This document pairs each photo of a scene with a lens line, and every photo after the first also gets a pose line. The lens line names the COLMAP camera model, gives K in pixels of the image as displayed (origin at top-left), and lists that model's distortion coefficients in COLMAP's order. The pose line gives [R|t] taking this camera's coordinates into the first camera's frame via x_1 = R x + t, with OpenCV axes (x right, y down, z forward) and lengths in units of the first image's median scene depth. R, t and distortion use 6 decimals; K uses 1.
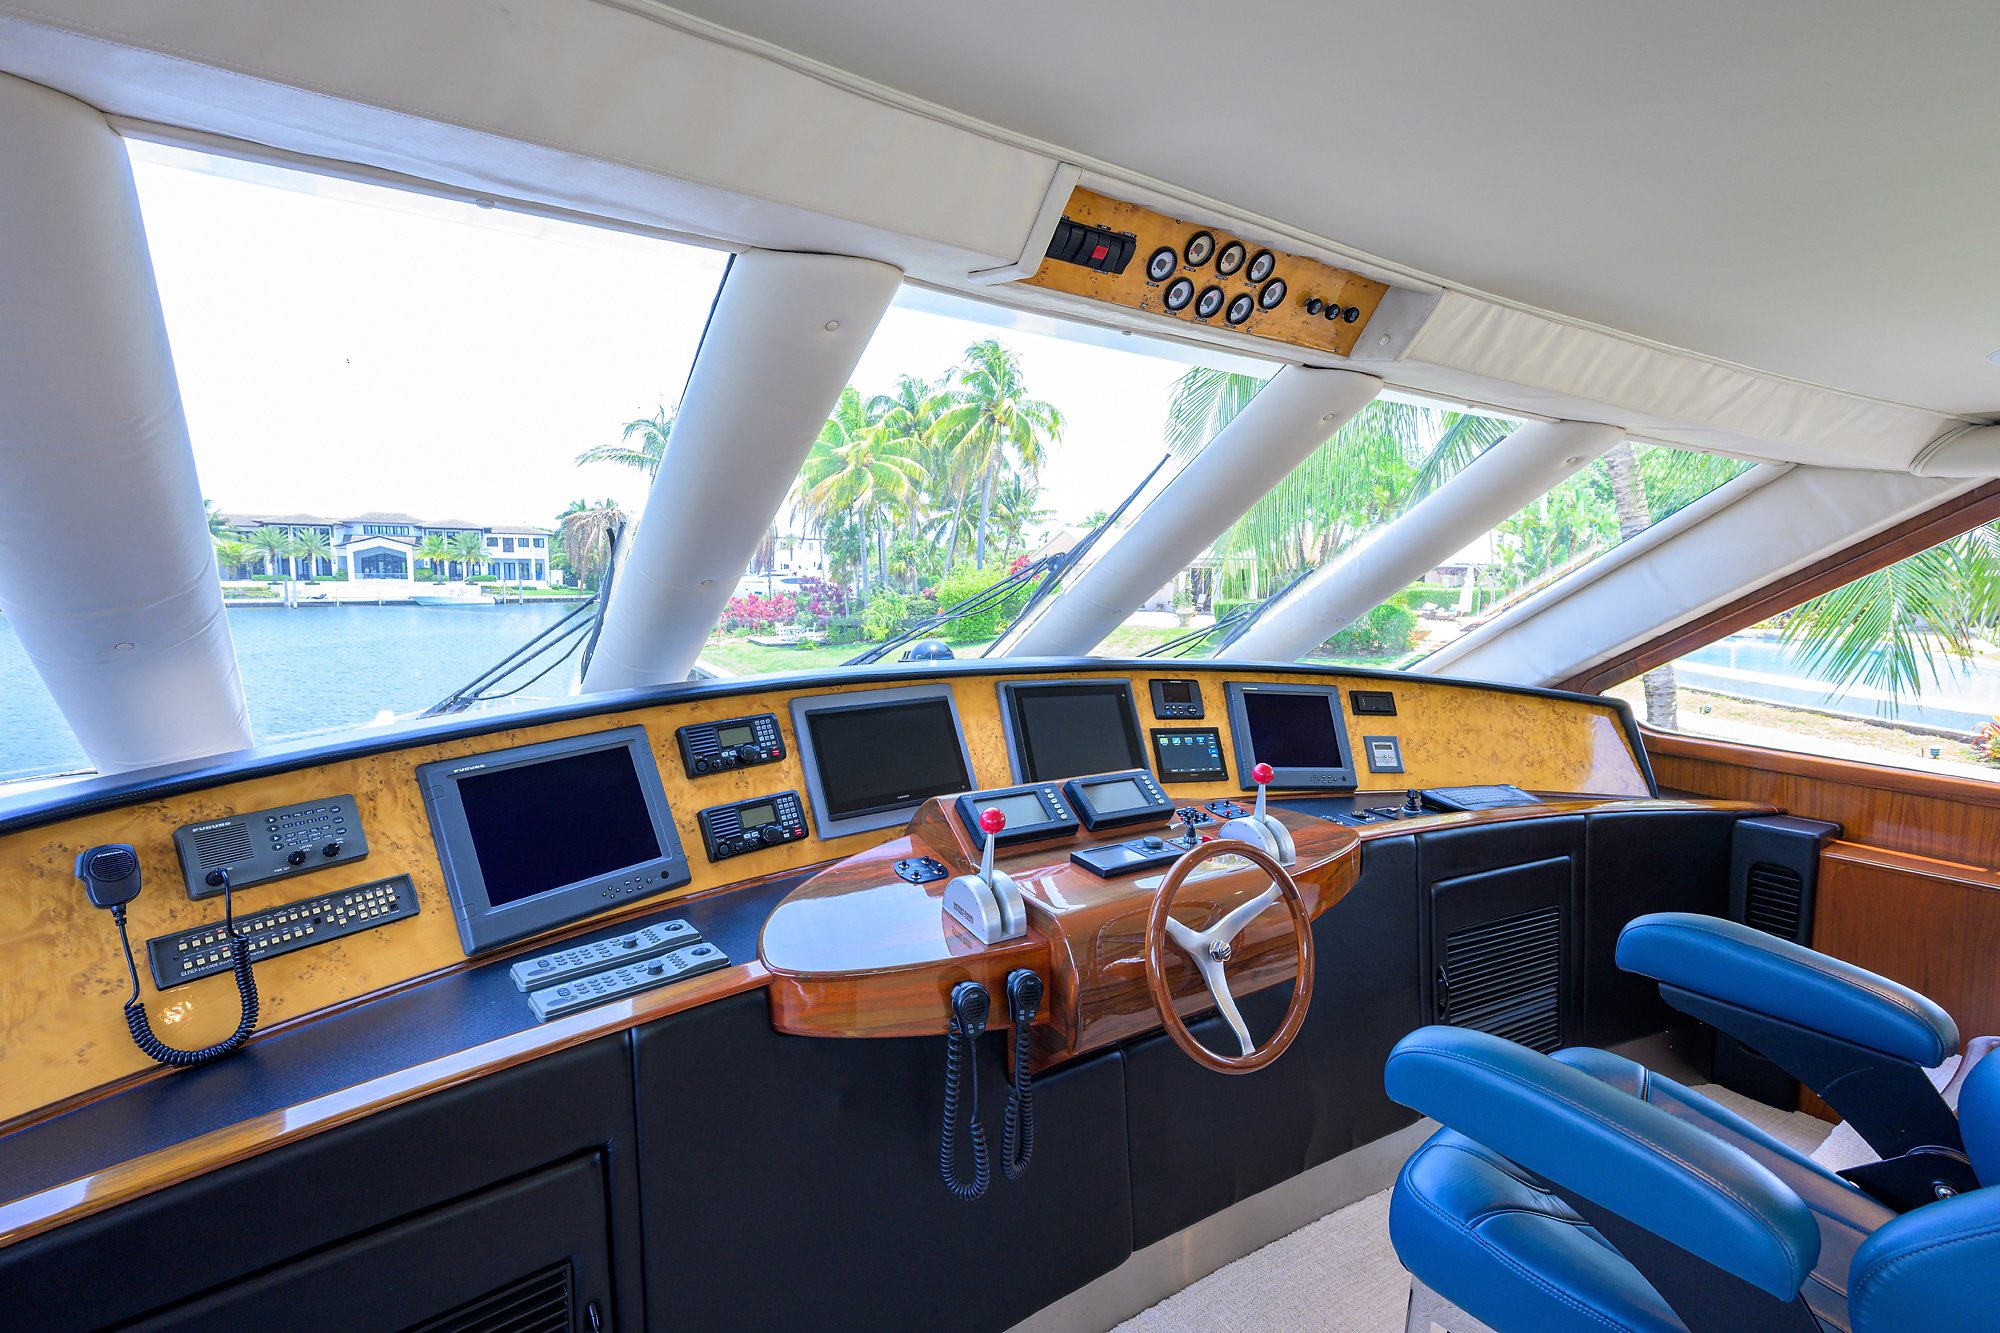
lens RADIAL K [[906.4, 0, 1002.4], [0, 906.4, 668.0], [0, 0, 1]] dist [-0.001407, 0.000117]
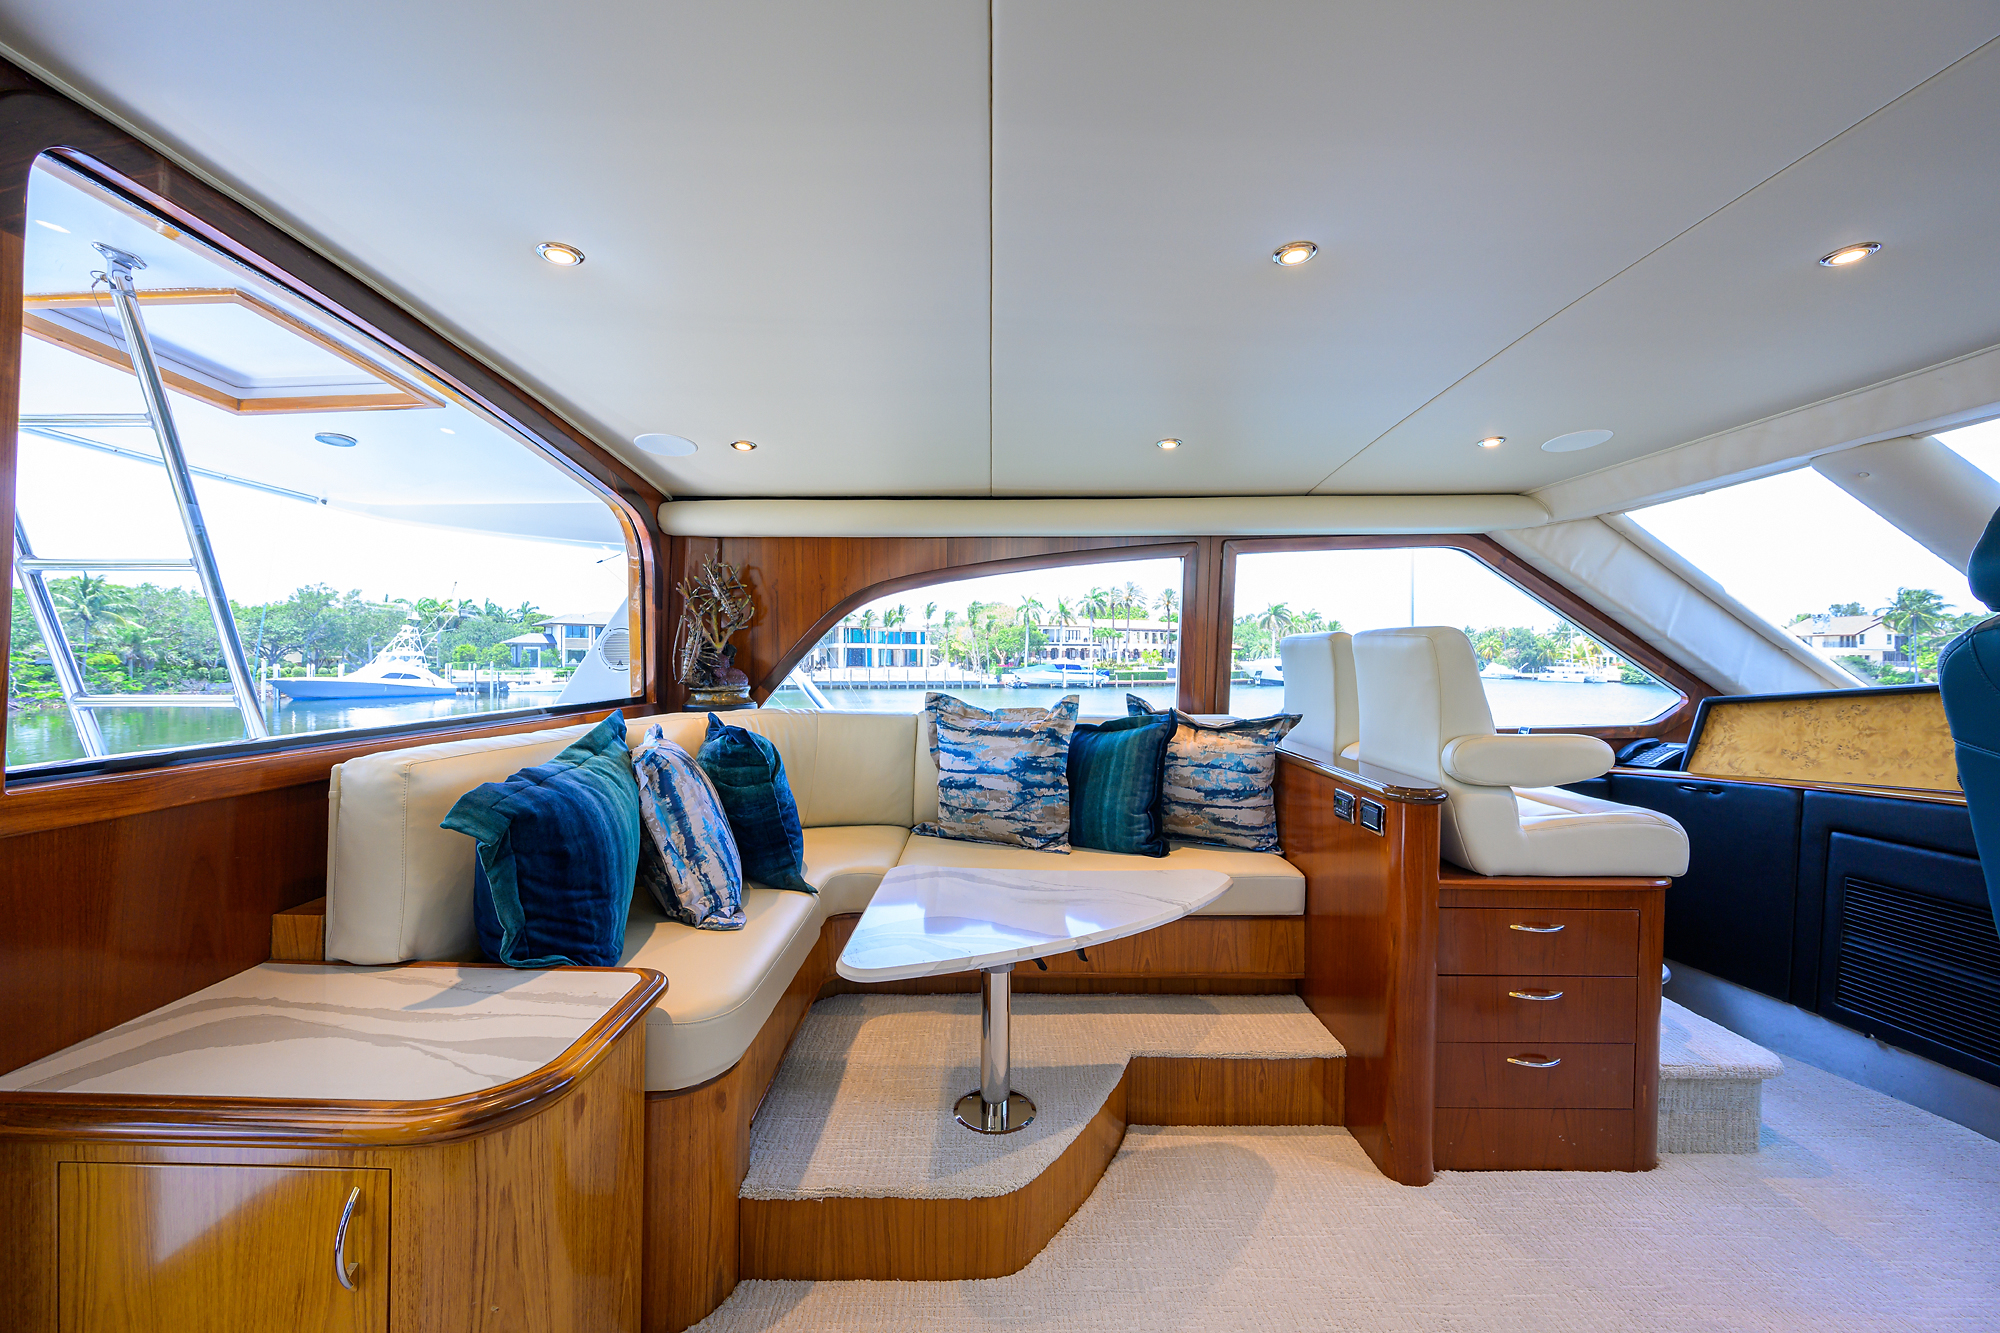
lens RADIAL K [[783.7, 0, 1000.0], [0, 783.7, 666.5], [0, 0, 1]] dist [-0.000845, -0.000019]
pose [[-0.542161, -0.004130, -0.840264, 0.996042], [-0.098179, 0.993450, 0.058465, 0.108459], [0.834519, 0.114193, -0.539016, -0.021380]]
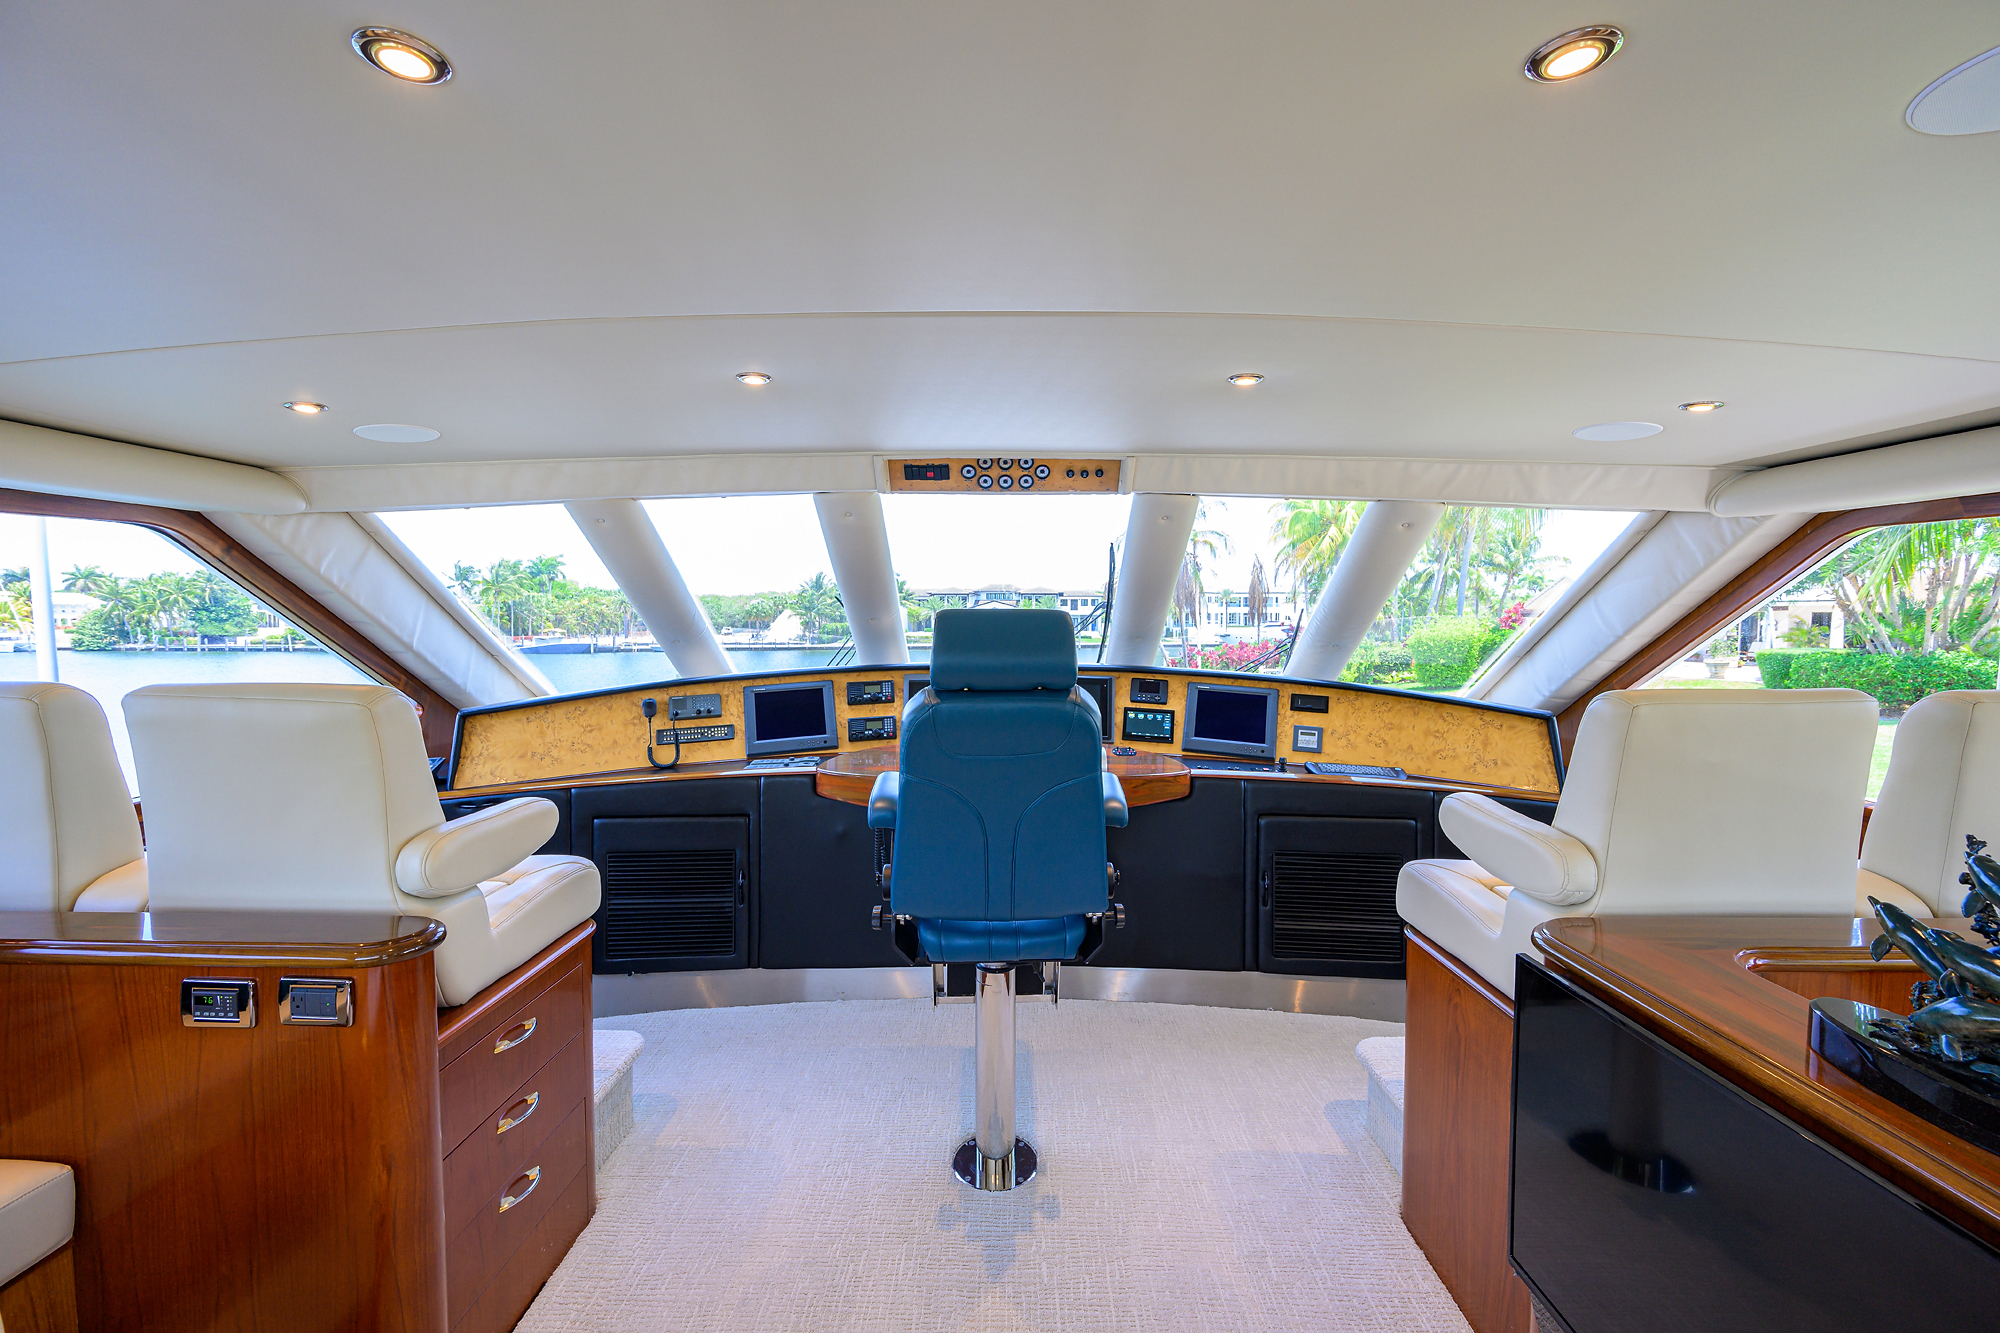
lens RADIAL K [[781.9, 0, 1002.8], [0, 781.9, 665.2], [0, 0, 1]] dist [0.002055, -0.000953]
pose [[0.827013, 0.020638, -0.561804, 0.761887], [-0.050012, 0.998065, -0.036956, 0.053523], [0.559954, 0.058660, 0.826444, -0.289687]]
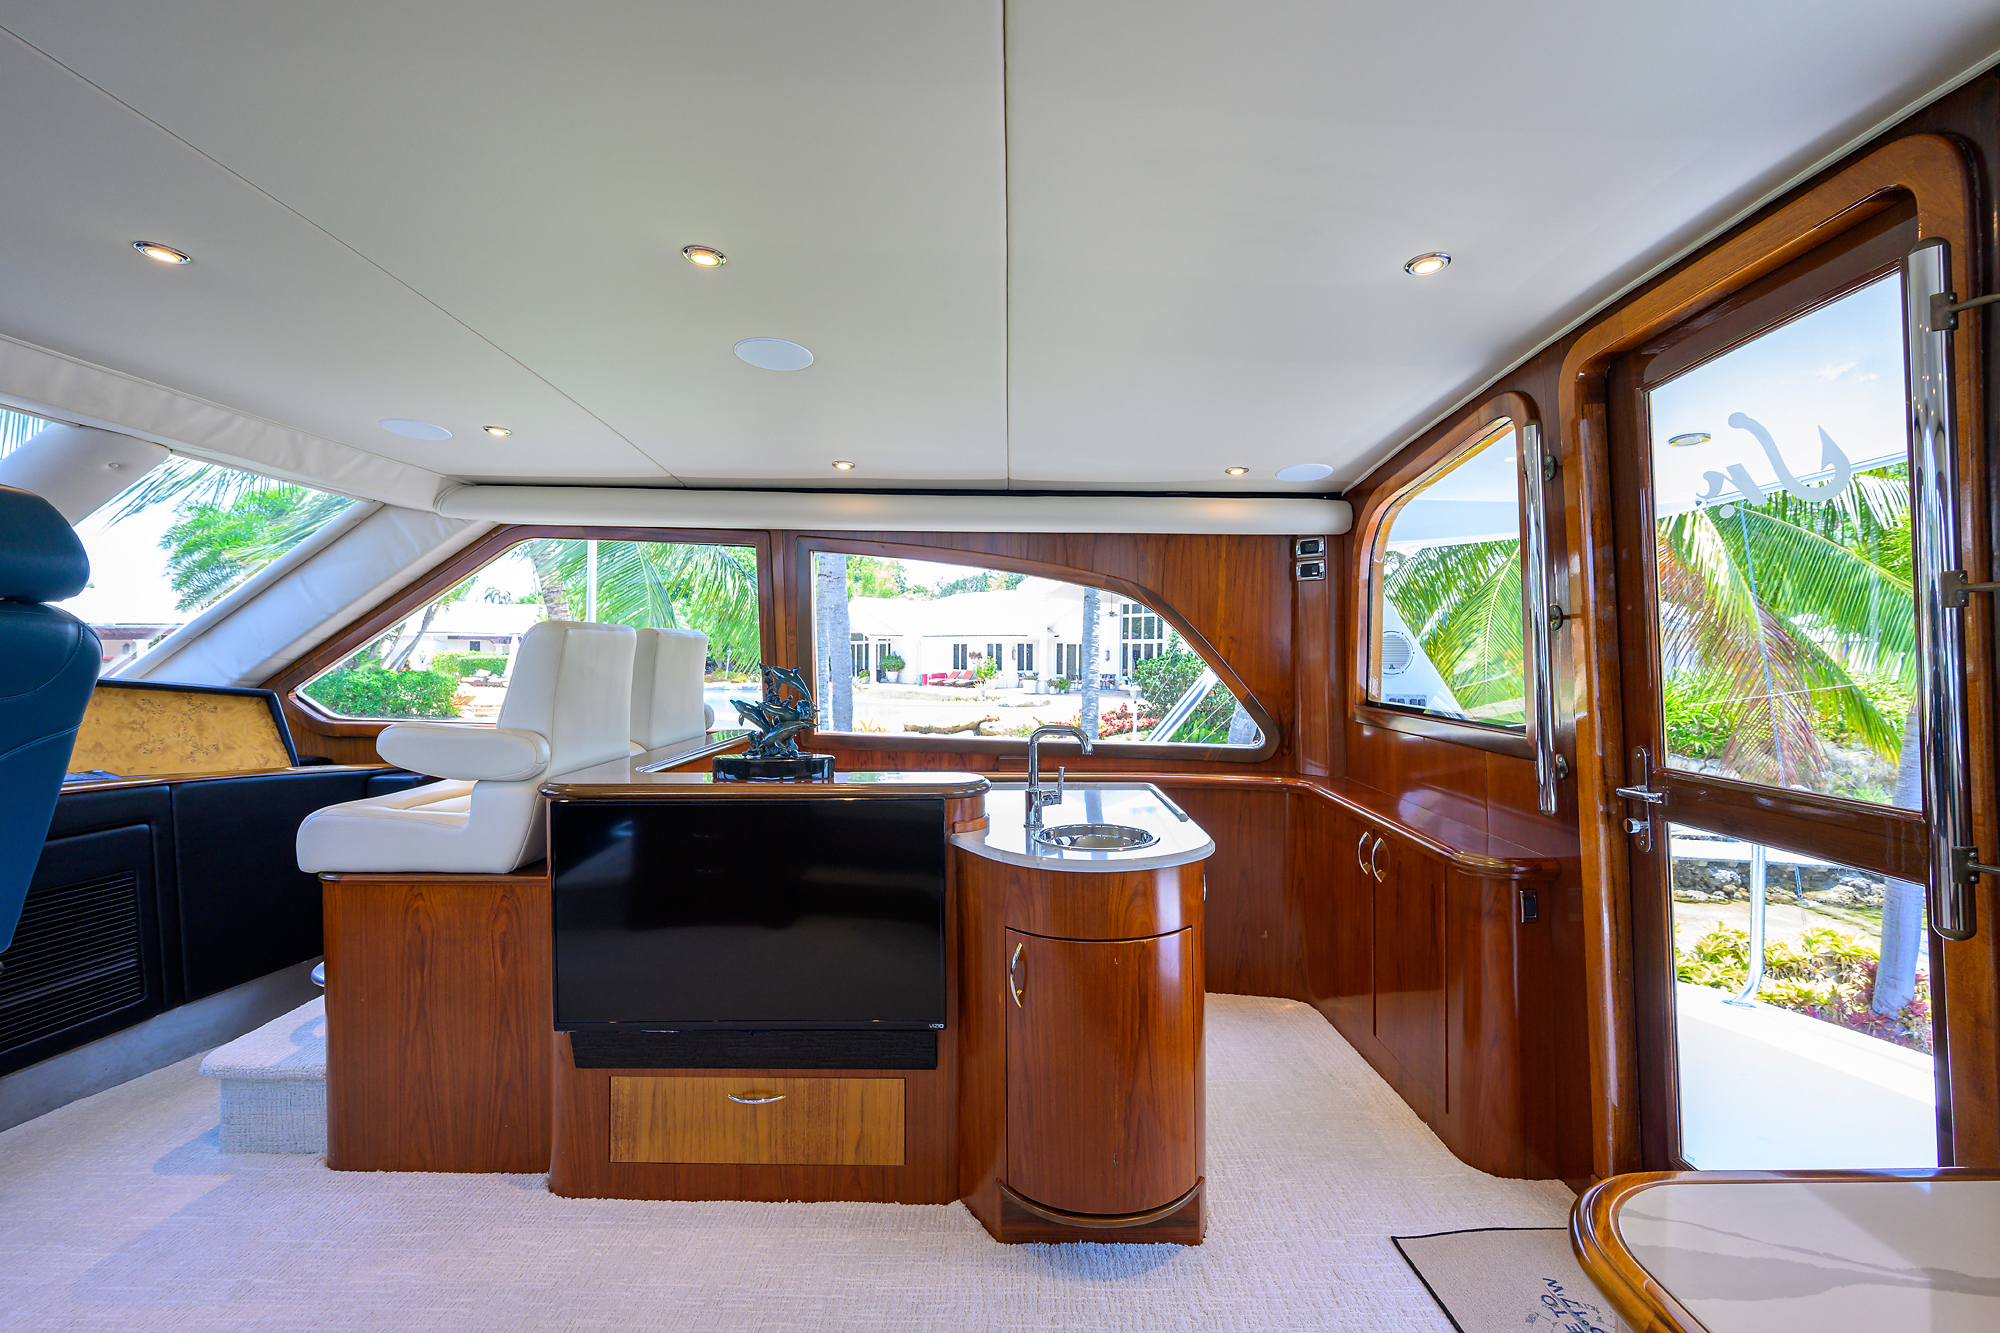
lens RADIAL K [[841.1, 0, 1007.9], [0, 841.1, 665.2], [0, 0, 1]] dist [-0.000149, -0.000869]
pose [[0.562588, -0.021246, 0.826464, 0.373332], [0.088941, 0.995423, -0.034954, 0.143847], [-0.821939, 0.093171, 0.561903, -0.444377]]
